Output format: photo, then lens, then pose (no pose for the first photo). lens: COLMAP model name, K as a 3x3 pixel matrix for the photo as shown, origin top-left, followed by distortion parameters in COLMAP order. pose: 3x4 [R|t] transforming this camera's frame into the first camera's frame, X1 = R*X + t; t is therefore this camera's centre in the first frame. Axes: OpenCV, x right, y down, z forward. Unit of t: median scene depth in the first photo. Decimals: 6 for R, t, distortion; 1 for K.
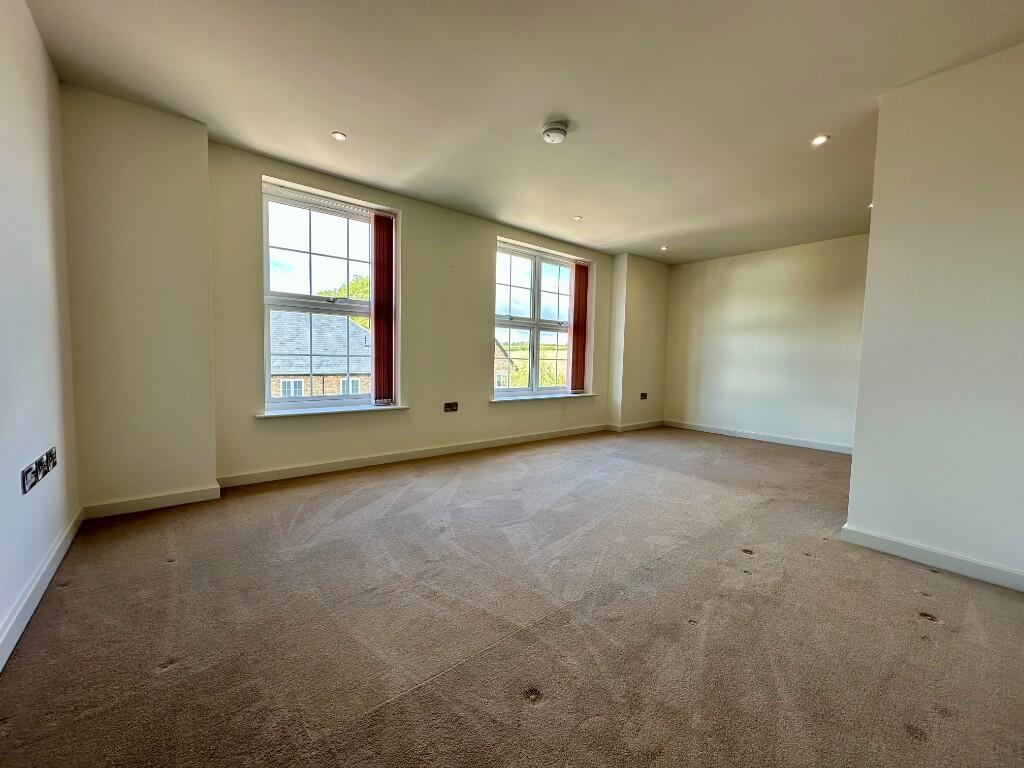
lens RADIAL K [[412.5, 0, 519.3], [0, 412.5, 383.0], [0, 0, 1]] dist [-0.014384, 0.000094]
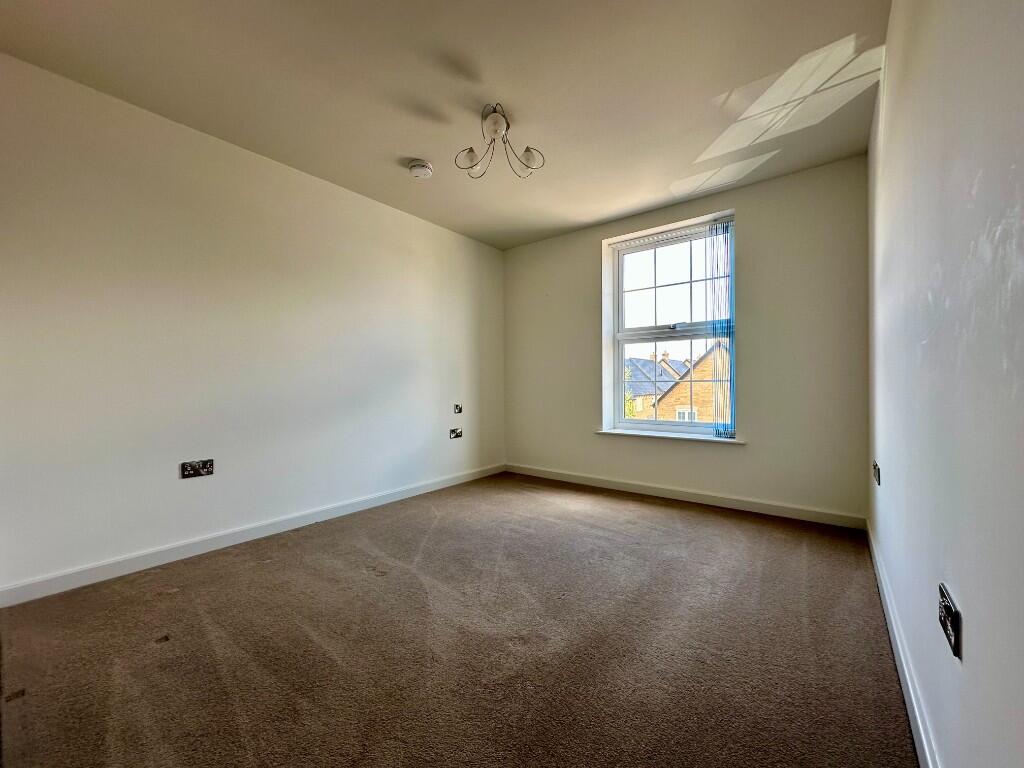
lens RADIAL K [[412.5, 0, 516.3], [0, 412.5, 383.5], [0, 0, 1]] dist [-0.014384, 0.000094]
pose [[0.230552, -0.016951, -0.972912, 0.649807], [-0.041534, 0.998766, -0.027243, -0.025216], [0.972173, 0.046690, 0.229564, 0.572947]]
